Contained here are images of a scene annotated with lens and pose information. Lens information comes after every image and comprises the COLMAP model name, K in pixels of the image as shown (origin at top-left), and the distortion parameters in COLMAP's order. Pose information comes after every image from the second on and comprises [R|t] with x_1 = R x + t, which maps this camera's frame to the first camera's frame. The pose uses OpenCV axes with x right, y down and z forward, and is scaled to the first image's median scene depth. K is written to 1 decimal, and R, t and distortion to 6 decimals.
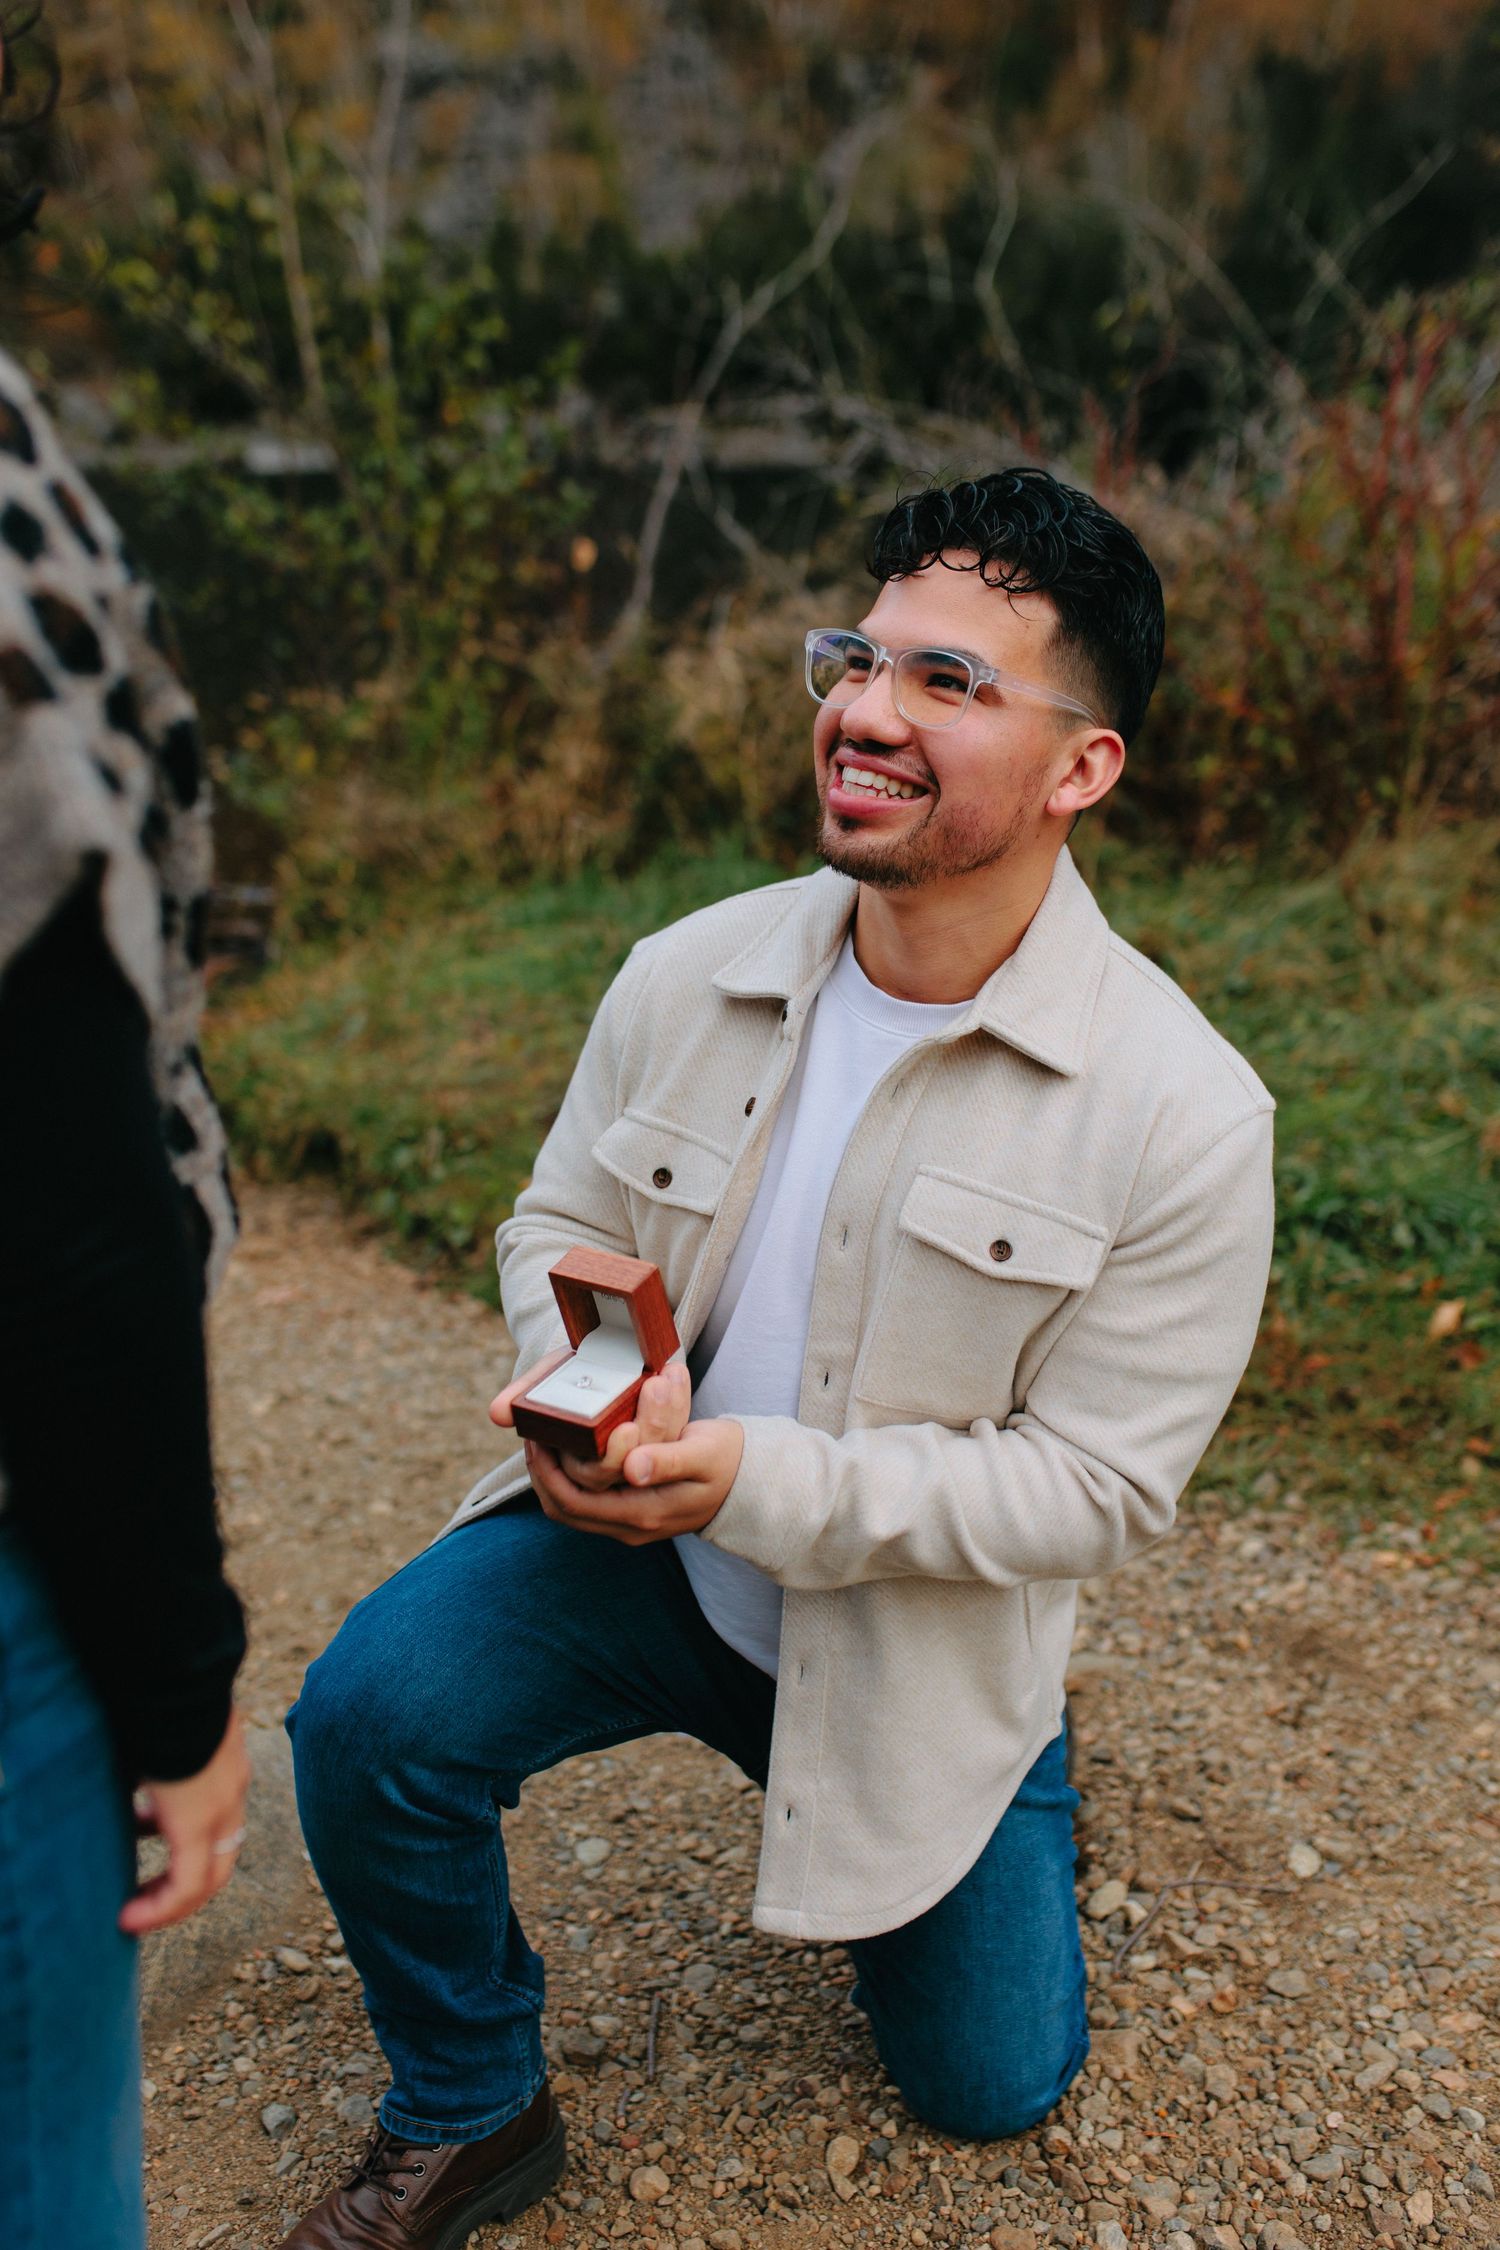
lens RADIAL K [[2154.5, 0, 750.7], [0, 2154.5, 1125.9], [0, 0, 1]] dist [-0.000962, 0.000000]
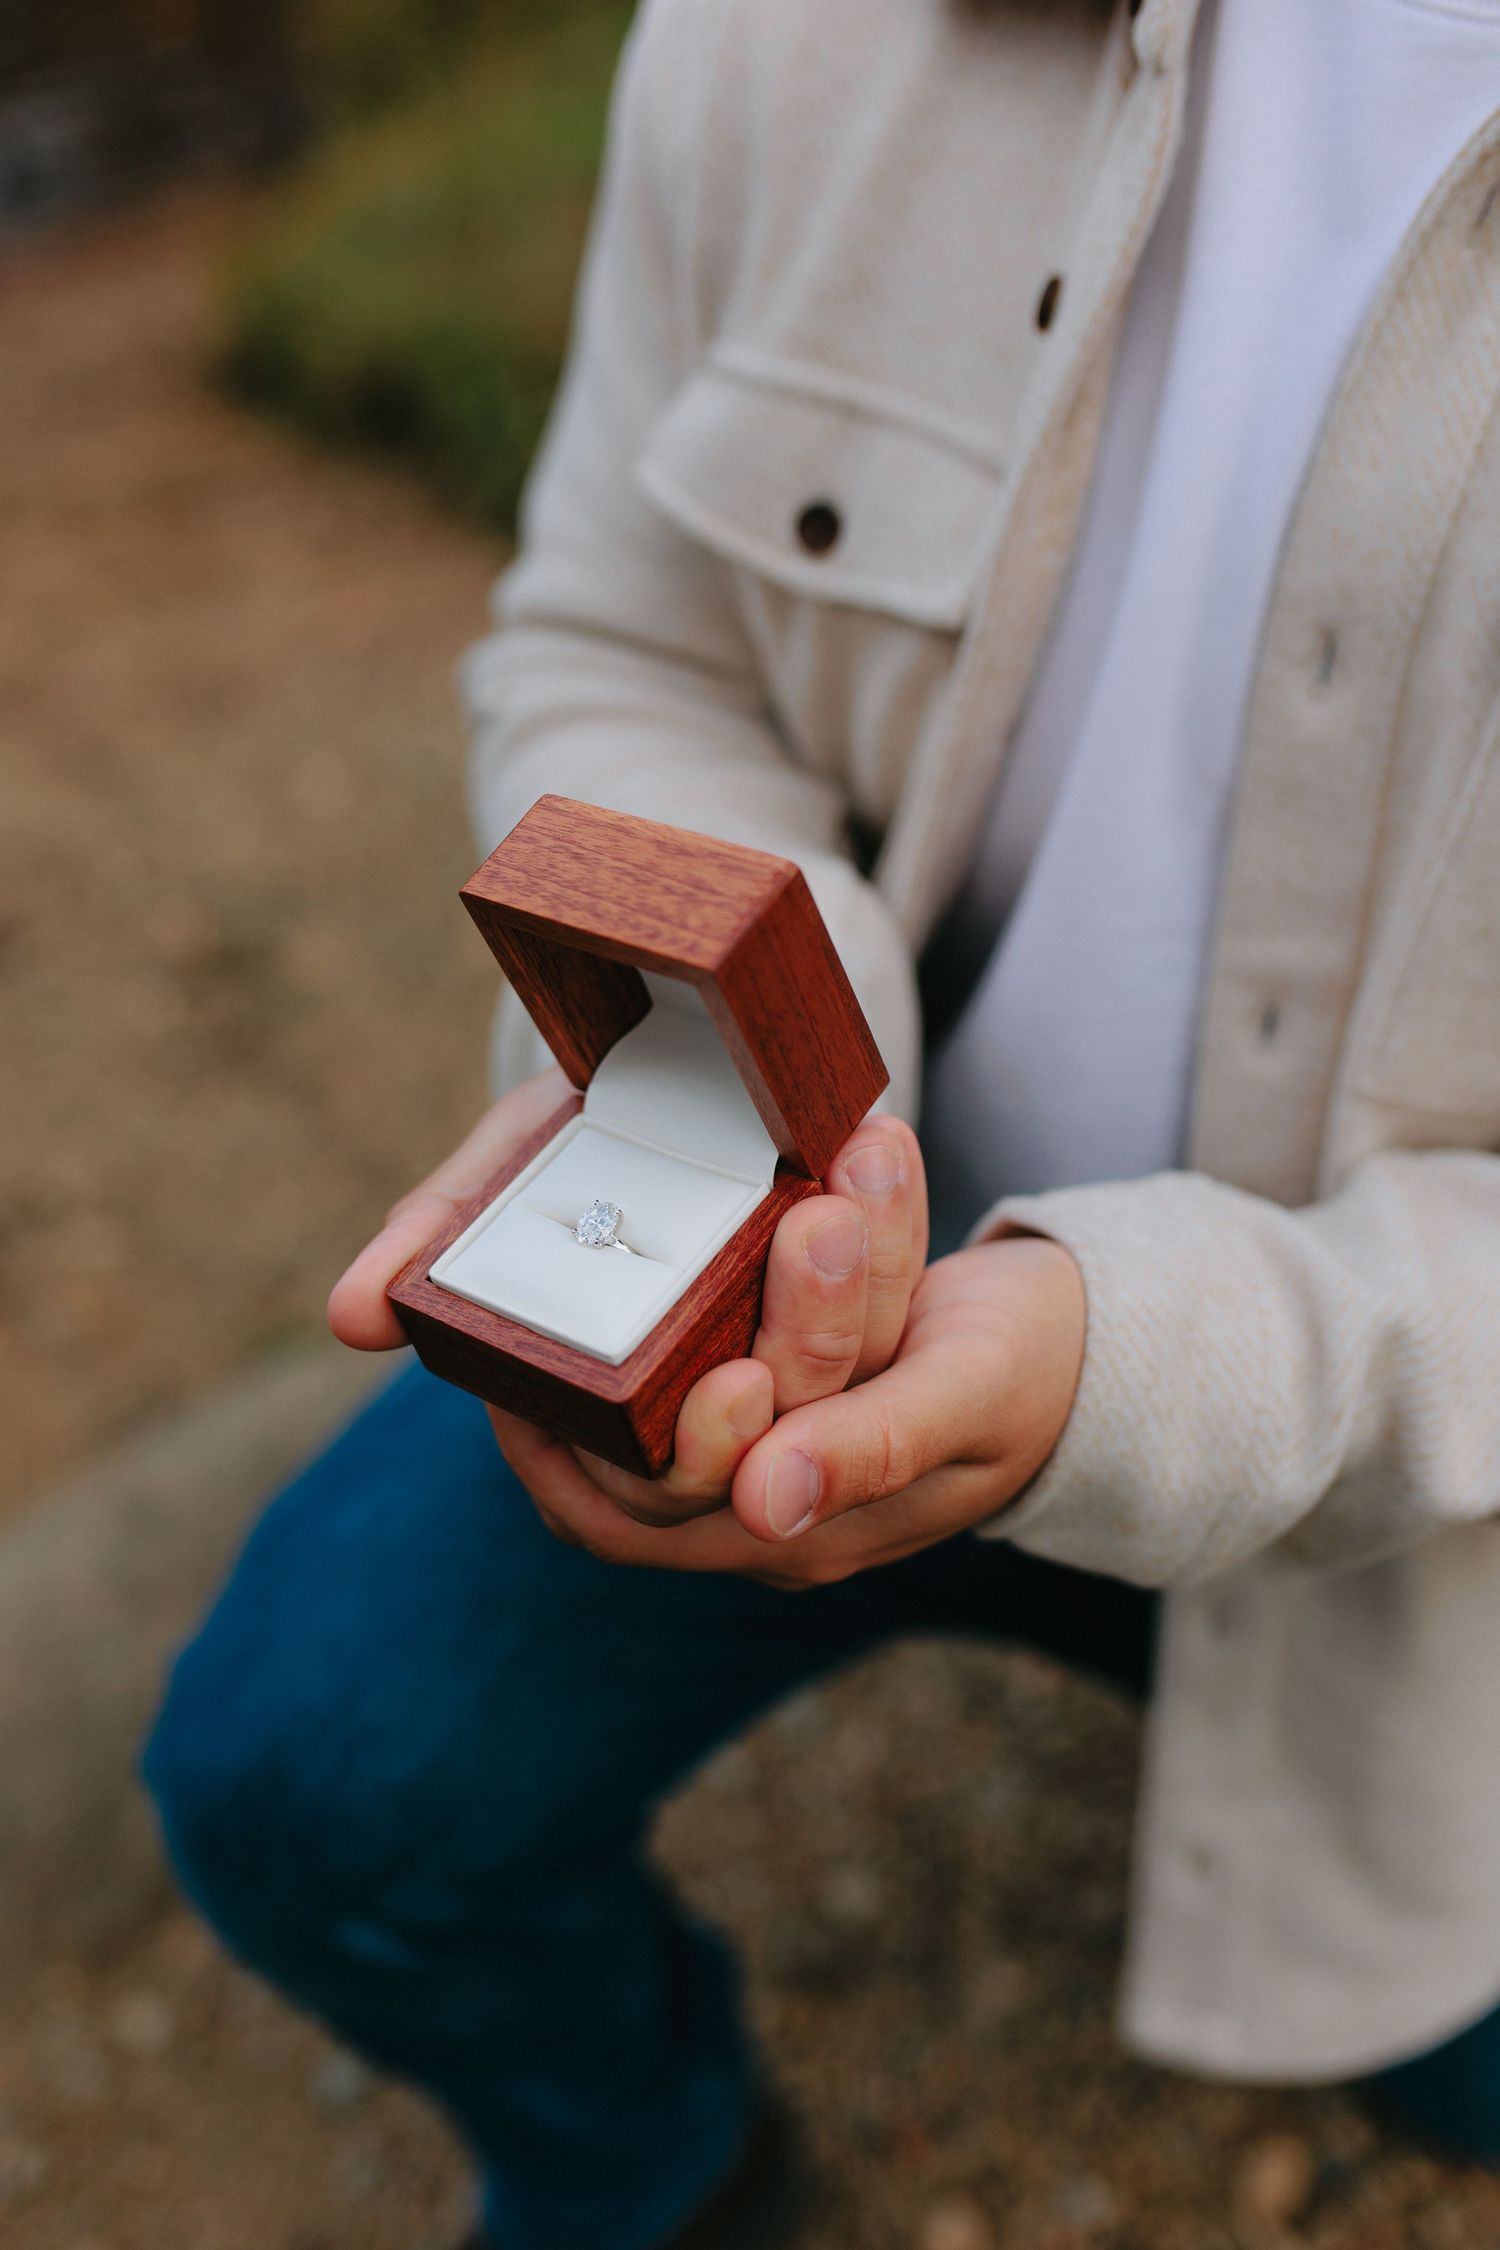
lens RADIAL K [[2154.5, 0, 767.6], [0, 2154.5, 1127.3], [0, 0, 1]] dist [-0.000962, 0.000000]
pose [[0.991408, -0.053426, -0.119395, -0.010604], [0.088763, 0.945236, 0.314087, 0.003460], [0.096076, -0.321986, 0.941857, 0.624541]]
